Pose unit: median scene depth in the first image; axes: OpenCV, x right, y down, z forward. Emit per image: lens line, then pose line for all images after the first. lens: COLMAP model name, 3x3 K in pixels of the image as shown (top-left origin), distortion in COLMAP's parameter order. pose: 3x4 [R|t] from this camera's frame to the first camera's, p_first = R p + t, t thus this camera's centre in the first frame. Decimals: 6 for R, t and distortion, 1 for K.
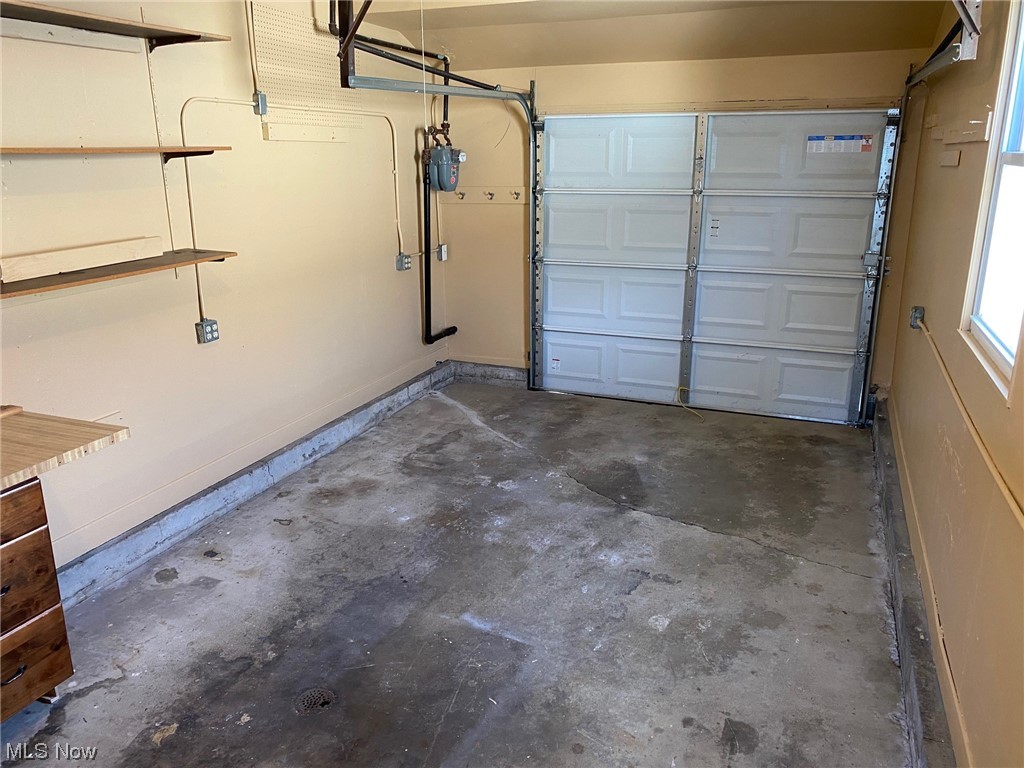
lens RADIAL K [[772.1, 0, 509.9], [0, 772.1, 381.6], [0, 0, 1]] dist [0.034859, -0.030000]
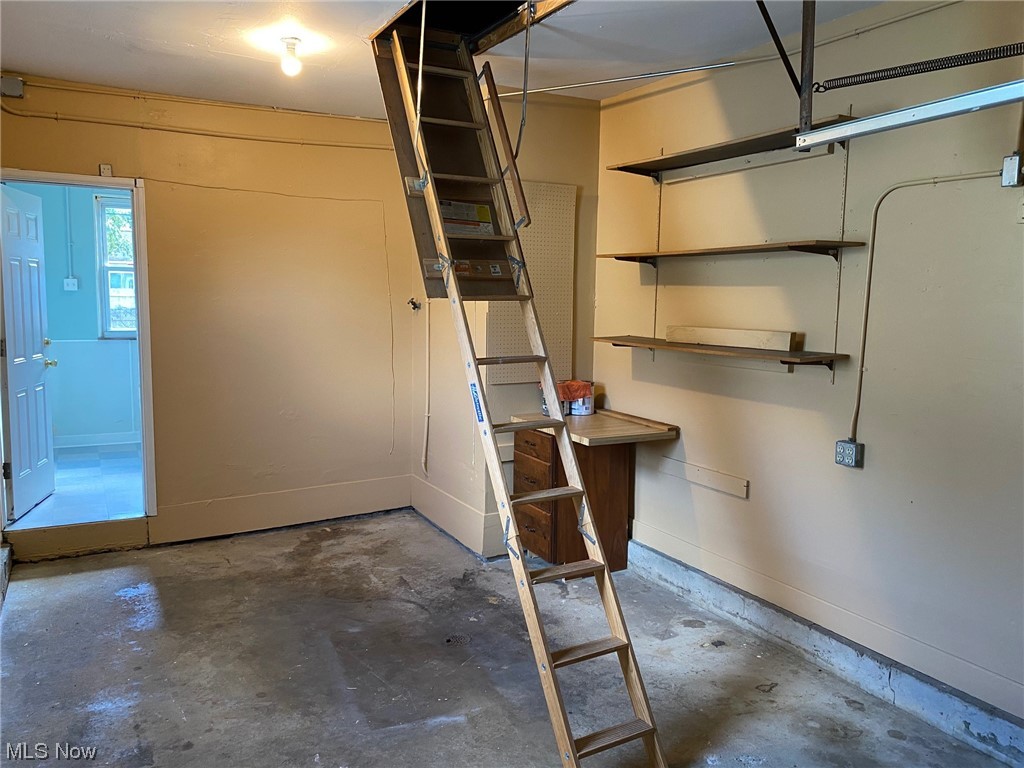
lens RADIAL K [[772.1, 0, 510.1], [0, 772.1, 380.7], [0, 0, 1]] dist [0.034859, -0.030000]
pose [[-0.628040, 0.089047, -0.773069, 0.597448], [-0.230217, 0.927702, 0.293886, -0.368416], [0.743347, 0.362547, -0.562134, 1.419042]]
